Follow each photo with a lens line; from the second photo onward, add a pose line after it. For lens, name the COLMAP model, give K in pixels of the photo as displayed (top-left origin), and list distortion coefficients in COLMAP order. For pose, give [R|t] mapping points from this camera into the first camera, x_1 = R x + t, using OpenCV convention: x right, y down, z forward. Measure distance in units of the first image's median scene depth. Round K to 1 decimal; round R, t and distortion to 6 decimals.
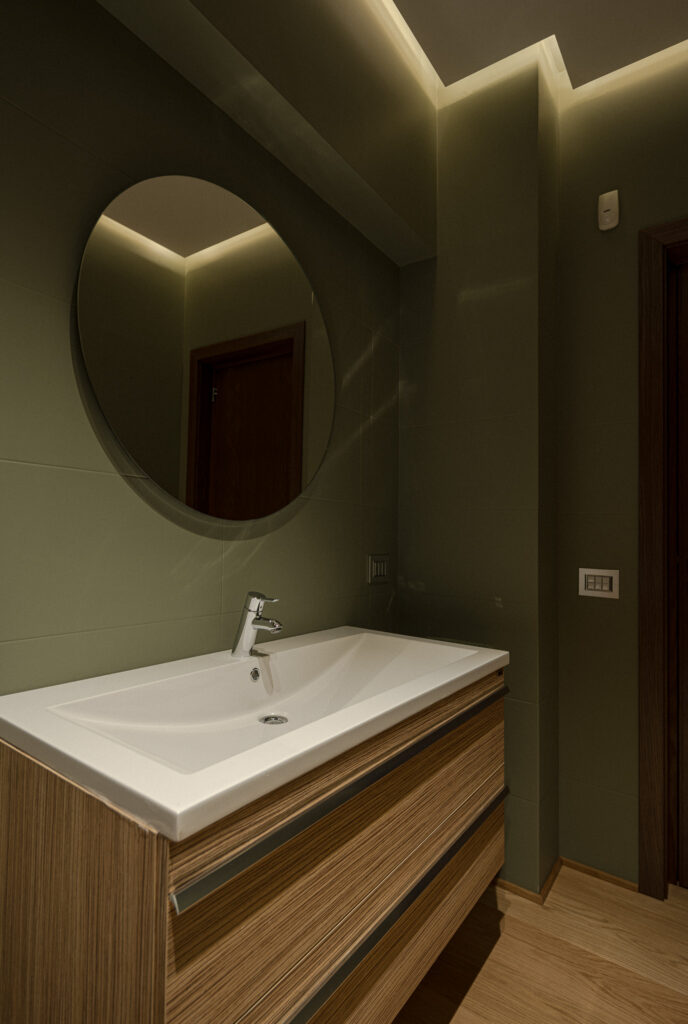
lens RADIAL K [[567.1, 0, 344.0], [0, 567.1, 512.0], [0, 0, 1]] dist [-0.001280, -0.000217]
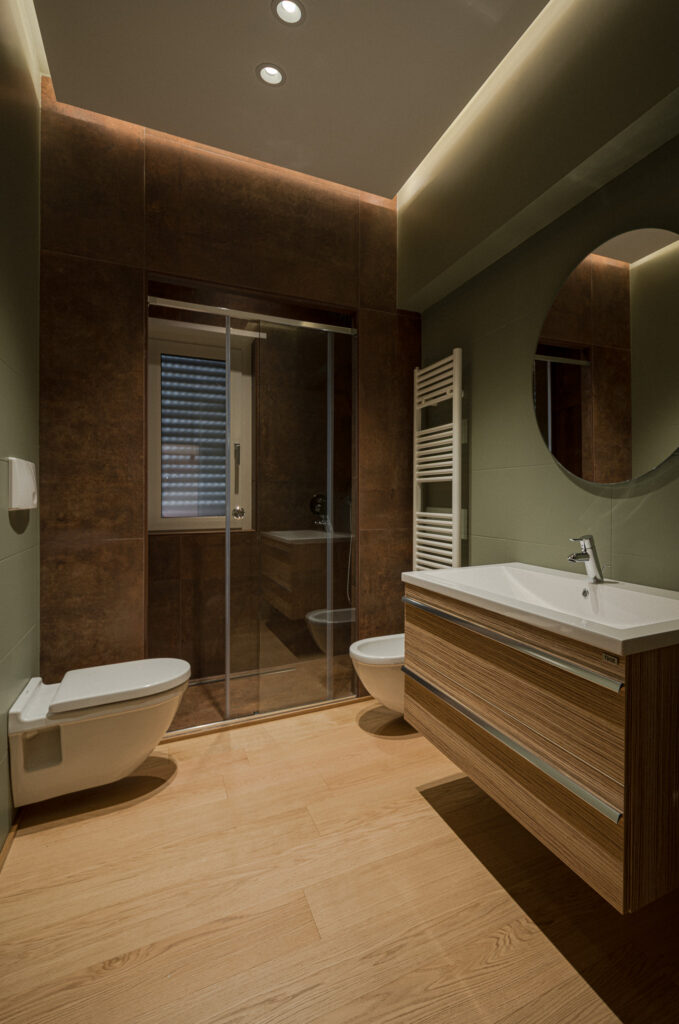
lens RADIAL K [[514.8, 0, 339.5], [0, 514.8, 512.0], [0, 0, 1]] dist [-0.000438, -0.000187]
pose [[-0.621289, -0.010461, -0.783512, 1.301695], [0.016766, 0.999504, -0.026640, 0.116936], [0.783402, -0.029688, -0.620806, 1.412444]]
